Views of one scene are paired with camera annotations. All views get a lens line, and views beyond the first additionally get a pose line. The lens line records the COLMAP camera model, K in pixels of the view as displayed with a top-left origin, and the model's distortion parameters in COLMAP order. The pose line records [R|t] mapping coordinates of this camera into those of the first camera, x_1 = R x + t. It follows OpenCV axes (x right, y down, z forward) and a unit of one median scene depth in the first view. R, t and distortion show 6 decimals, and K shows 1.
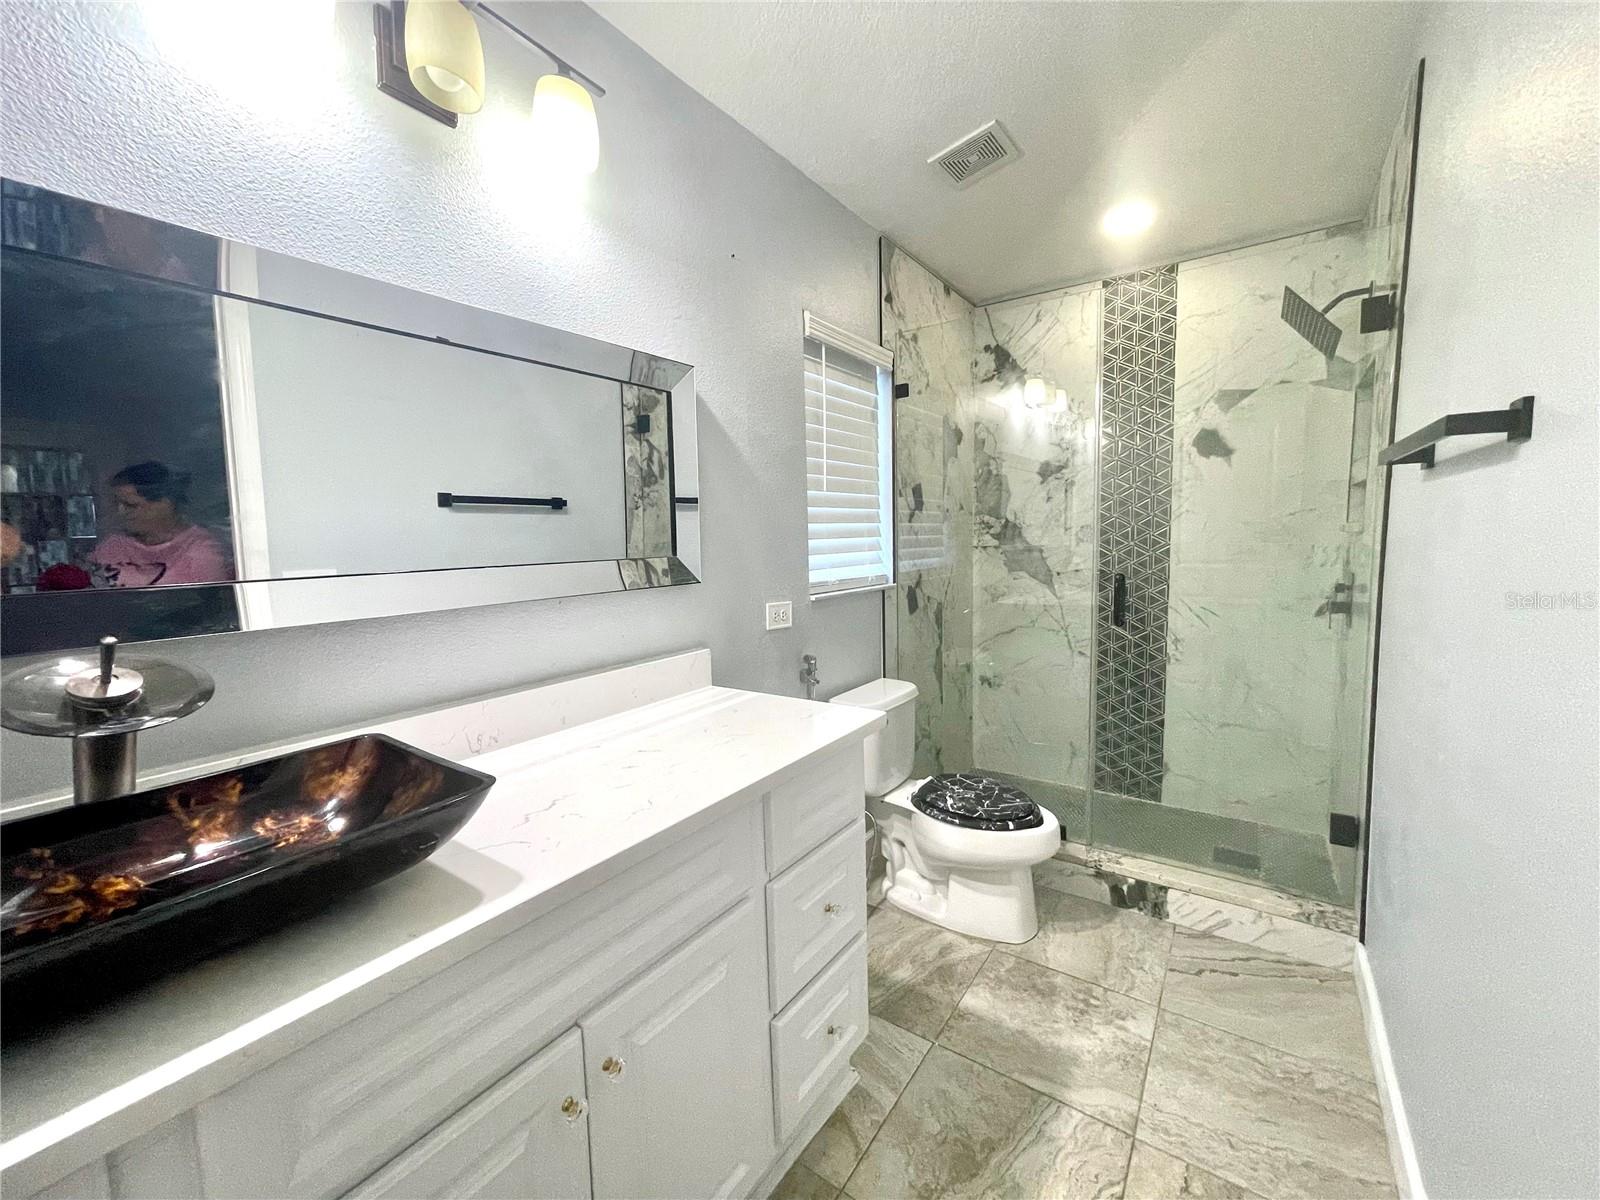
lens RADIAL K [[635.7, 0, 802.4], [0, 635.7, 597.2], [0, 0, 1]] dist [-0.007302, 0.002727]
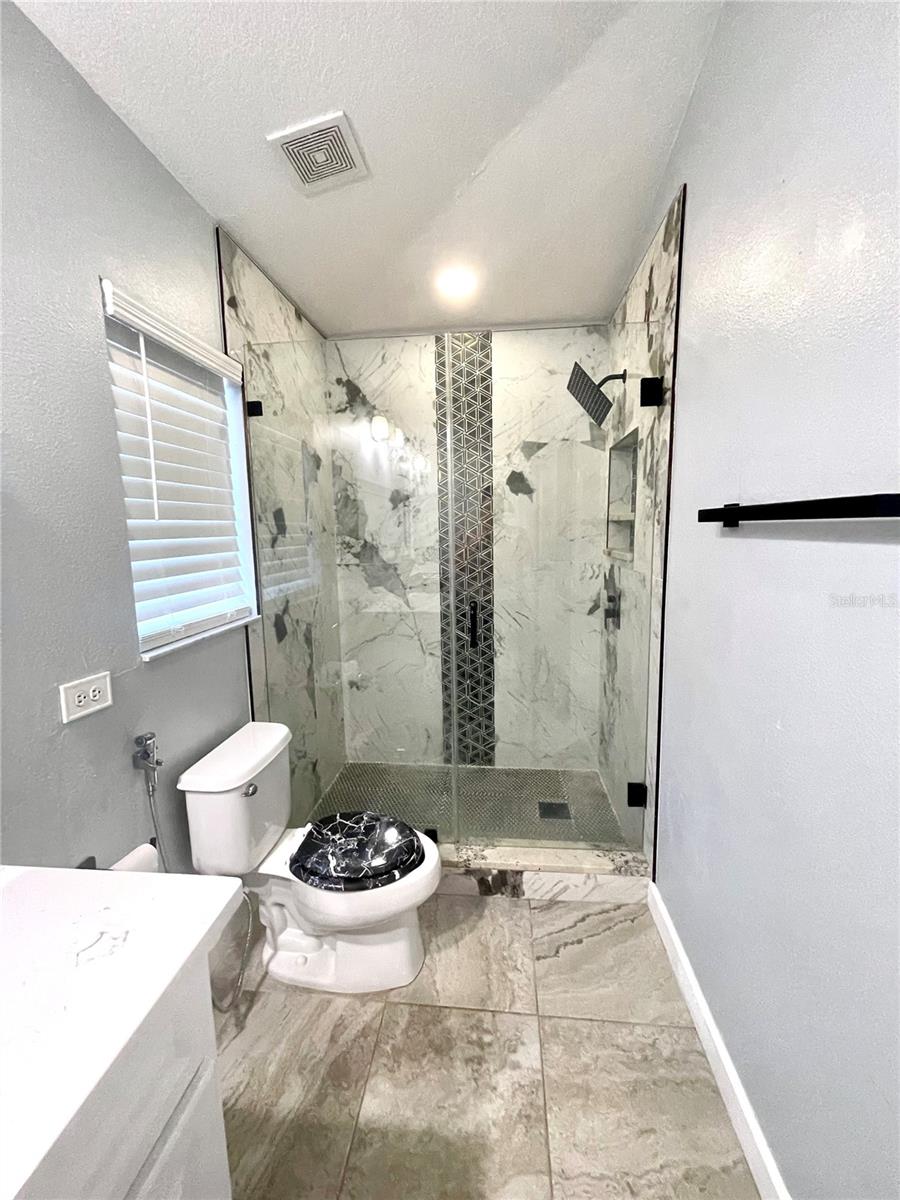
lens RADIAL K [[478.2, 0, 450.0], [0, 478.2, 600.0], [0, 0, 1]] dist [0.002230, -0.000071]
pose [[0.874616, -0.061104, 0.480950, 0.052370], [0.041959, 0.997844, 0.050472, -0.067875], [-0.482997, -0.023964, 0.875294, 0.237883]]
